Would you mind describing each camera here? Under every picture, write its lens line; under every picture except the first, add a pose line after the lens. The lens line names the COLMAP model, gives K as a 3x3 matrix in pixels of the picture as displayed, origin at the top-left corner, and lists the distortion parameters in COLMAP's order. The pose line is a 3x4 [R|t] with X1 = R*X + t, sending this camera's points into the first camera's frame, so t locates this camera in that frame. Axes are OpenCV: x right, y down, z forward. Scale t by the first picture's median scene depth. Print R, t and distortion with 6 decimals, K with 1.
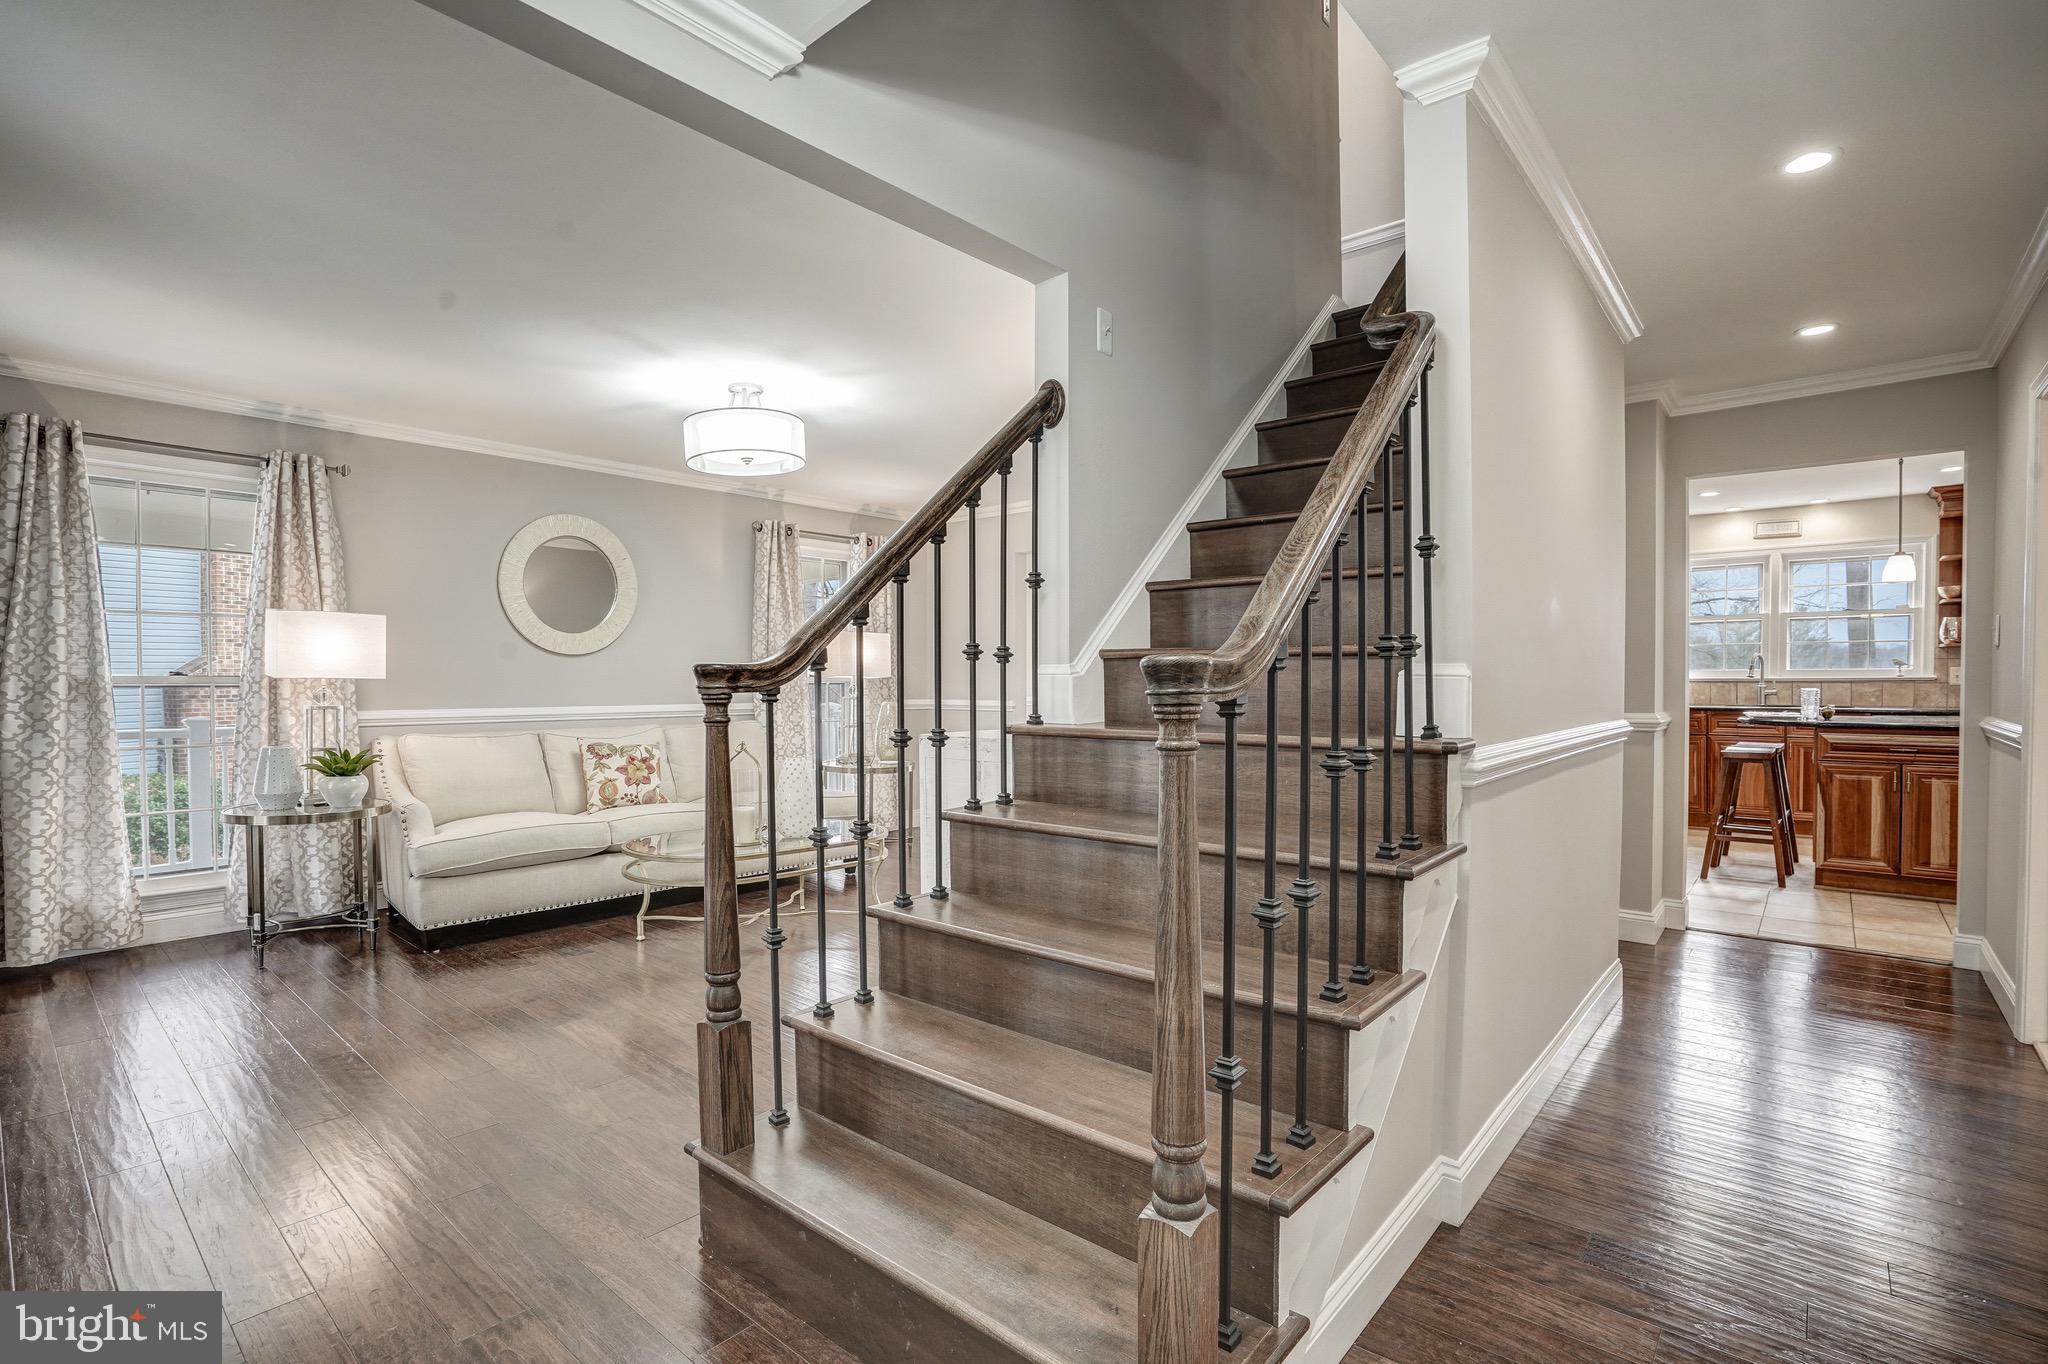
lens RADIAL K [[944.9, 0, 1019.5], [0, 944.9, 687.7], [0, 0, 1]] dist [-0.005712, 0.001873]
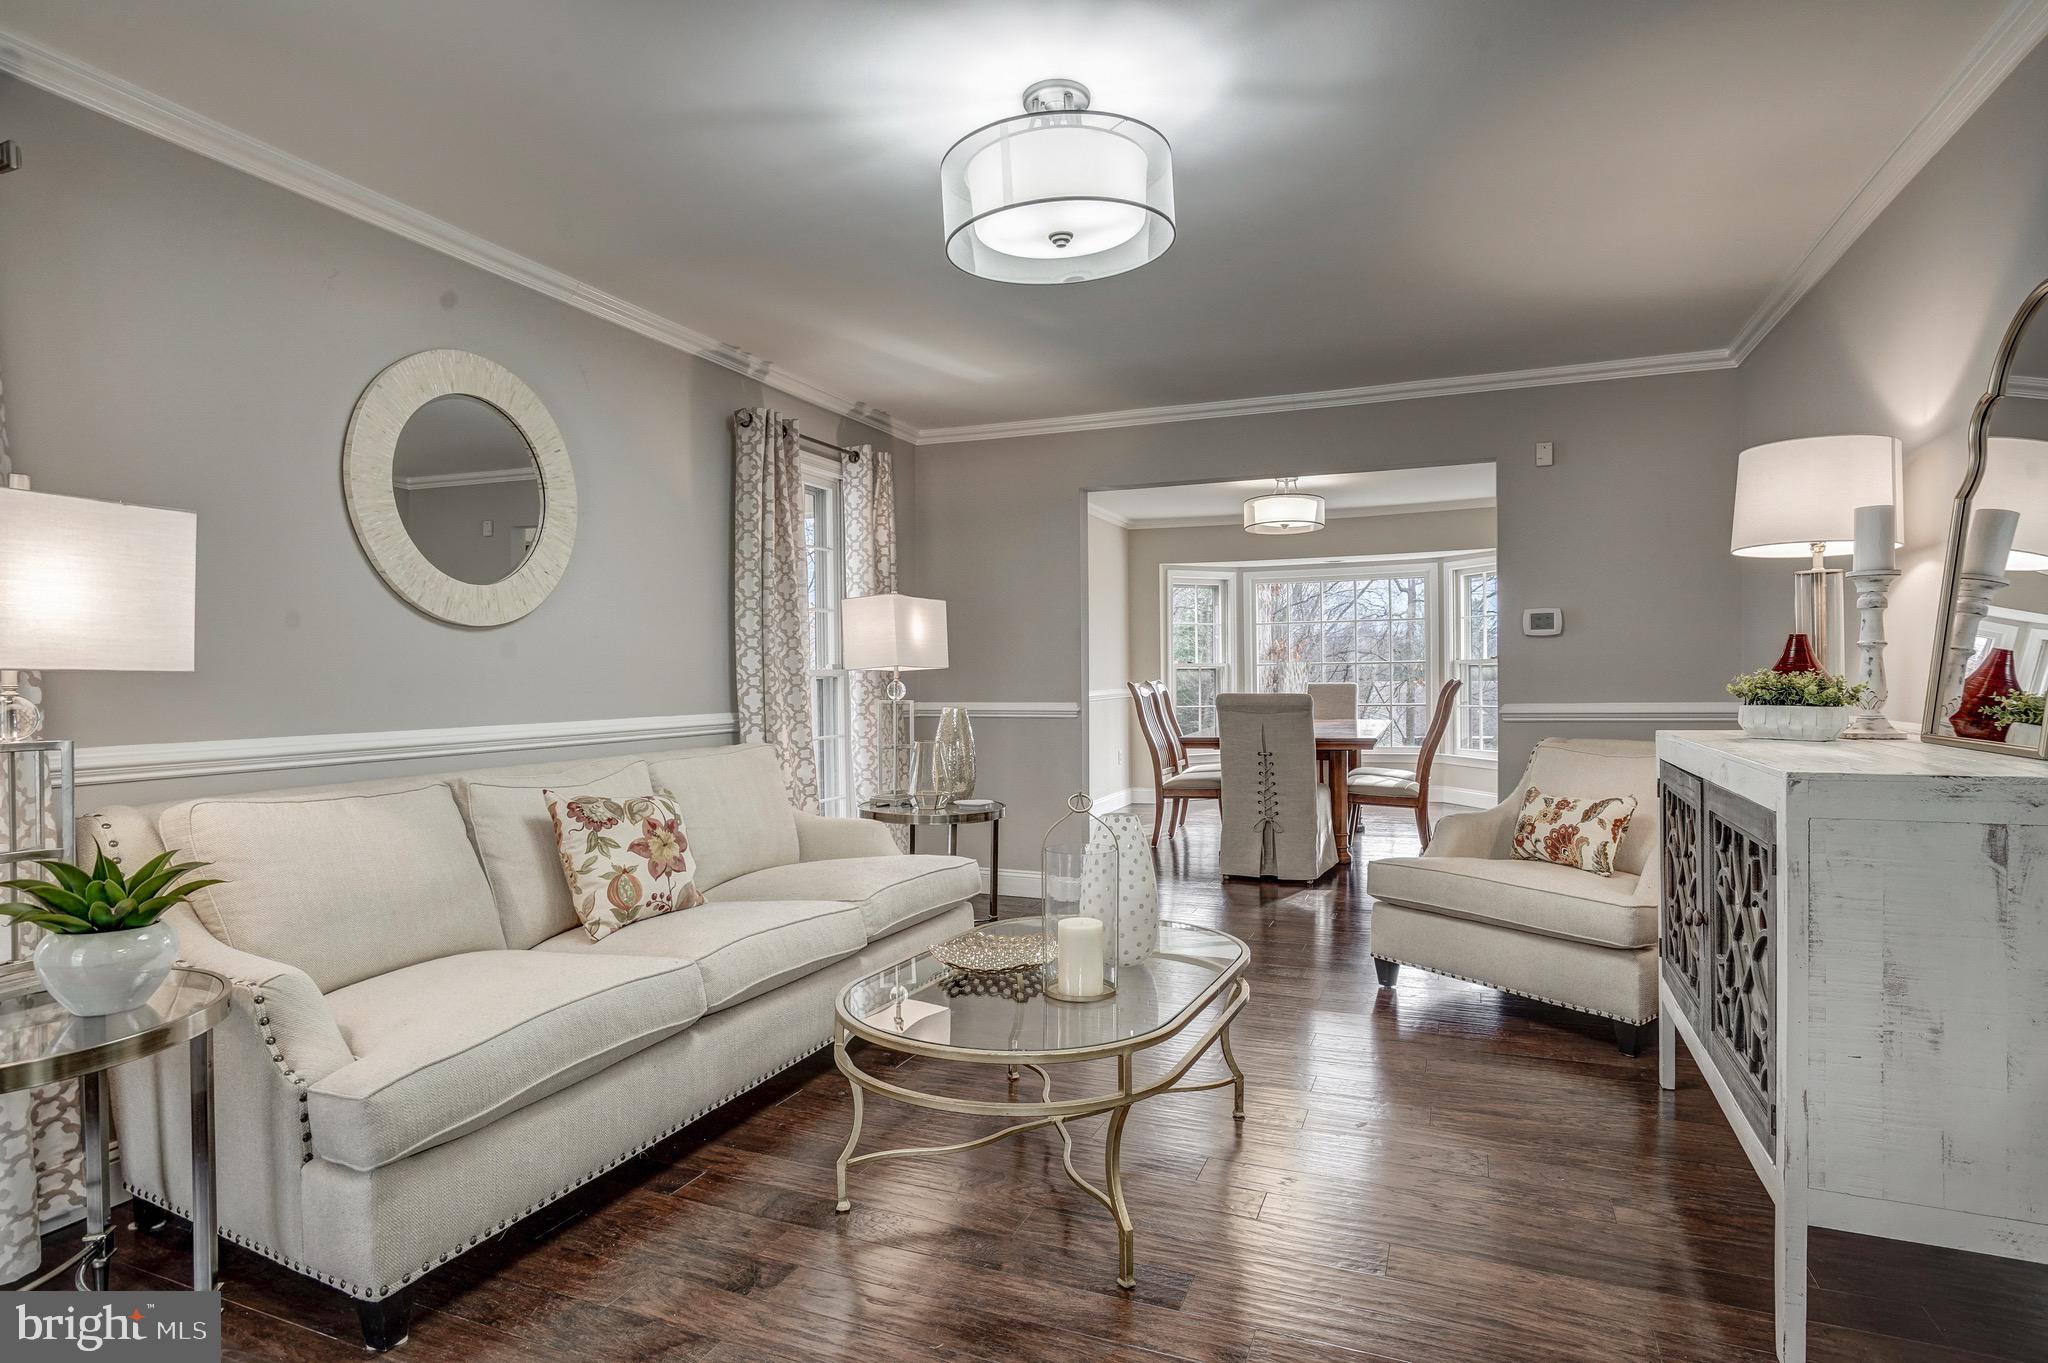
lens RADIAL K [[1067.7, 0, 1024.4], [0, 1067.7, 677.8], [0, 0, 1]] dist [-0.002373, 0.000083]
pose [[0.949915, -0.007203, 0.312424, -0.403555], [0.009913, 0.999926, -0.007090, 0.000636], [-0.312350, 0.009832, 0.949916, 0.382684]]
